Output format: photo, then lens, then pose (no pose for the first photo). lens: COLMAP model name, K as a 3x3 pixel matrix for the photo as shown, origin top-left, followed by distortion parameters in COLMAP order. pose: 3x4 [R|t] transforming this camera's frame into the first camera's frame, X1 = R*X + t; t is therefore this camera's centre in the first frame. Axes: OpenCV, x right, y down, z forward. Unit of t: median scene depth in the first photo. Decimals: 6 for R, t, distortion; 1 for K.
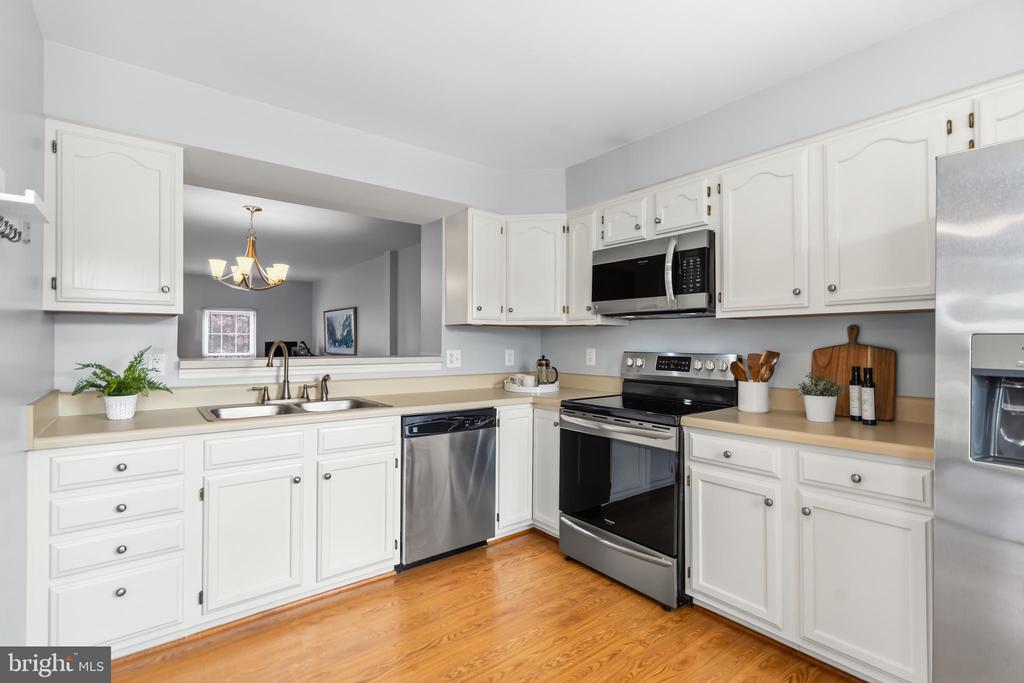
lens RADIAL K [[472.0, 0, 506.1], [0, 472.0, 339.6], [0, 0, 1]] dist [0.000196, 0.000422]
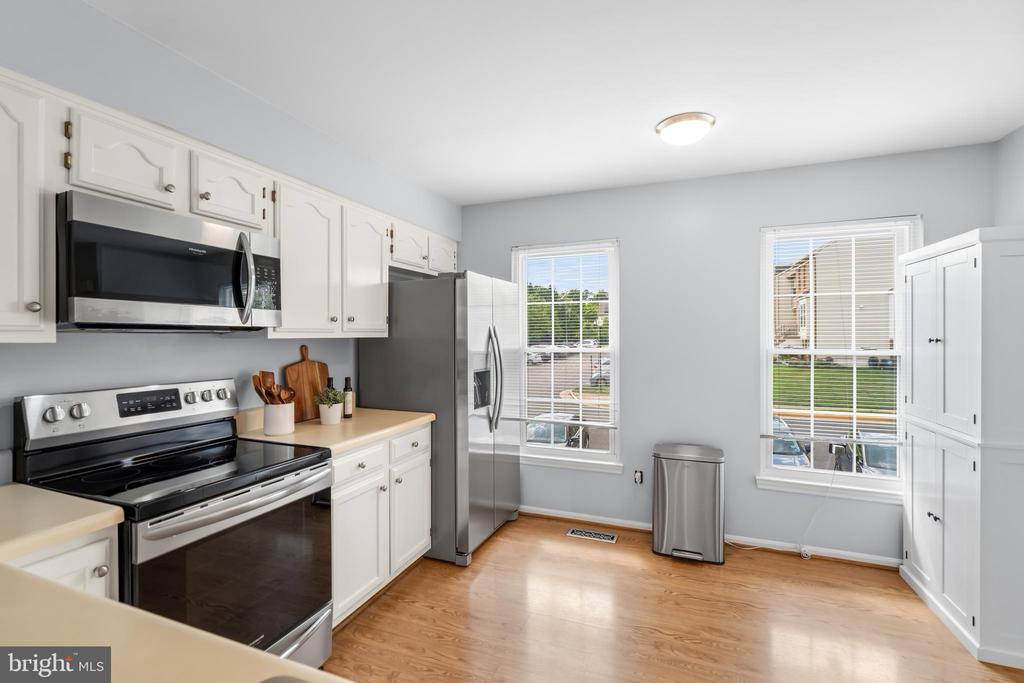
lens RADIAL K [[472.0, 0, 506.1], [0, 472.0, 339.6], [0, 0, 1]] dist [0.000196, 0.000422]
pose [[-0.495563, -0.006079, 0.868550, -0.484986], [-0.003284, 0.999981, 0.005125, -0.043050], [-0.868566, -0.000313, -0.495574, 0.920765]]
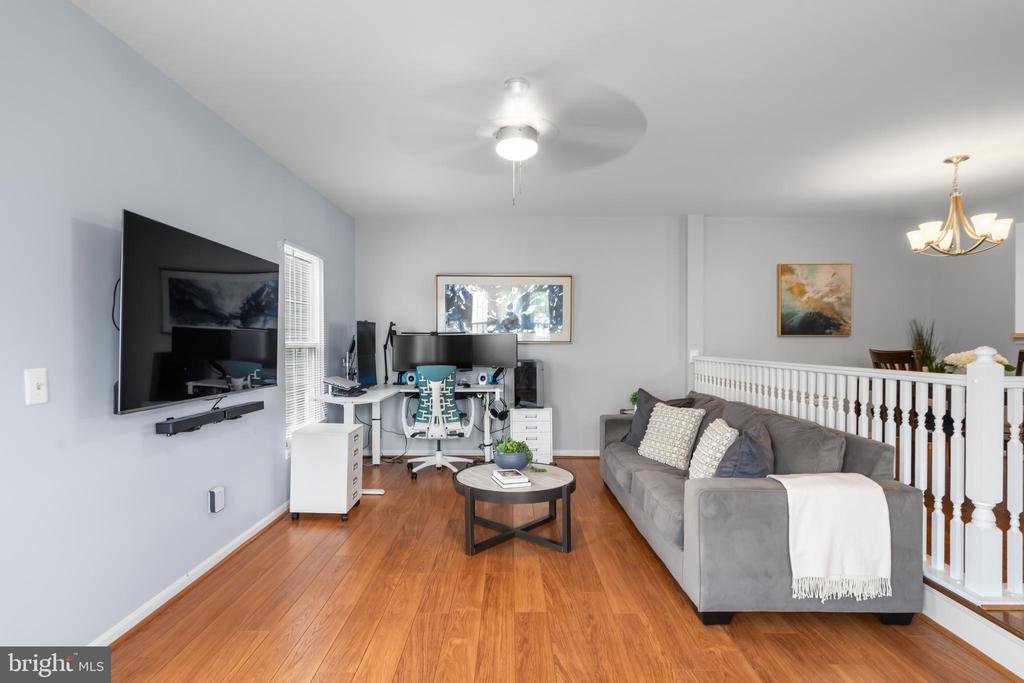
lens RADIAL K [[524.1, 0, 507.1], [0, 524.1, 340.9], [0, 0, 1]] dist [0.011346, 0.000444]
pose [[0.618481, 0.001307, 0.785798, -2.637250], [-0.007986, 0.999957, 0.004622, 0.071358], [-0.785759, -0.009134, 0.618466, 1.540542]]
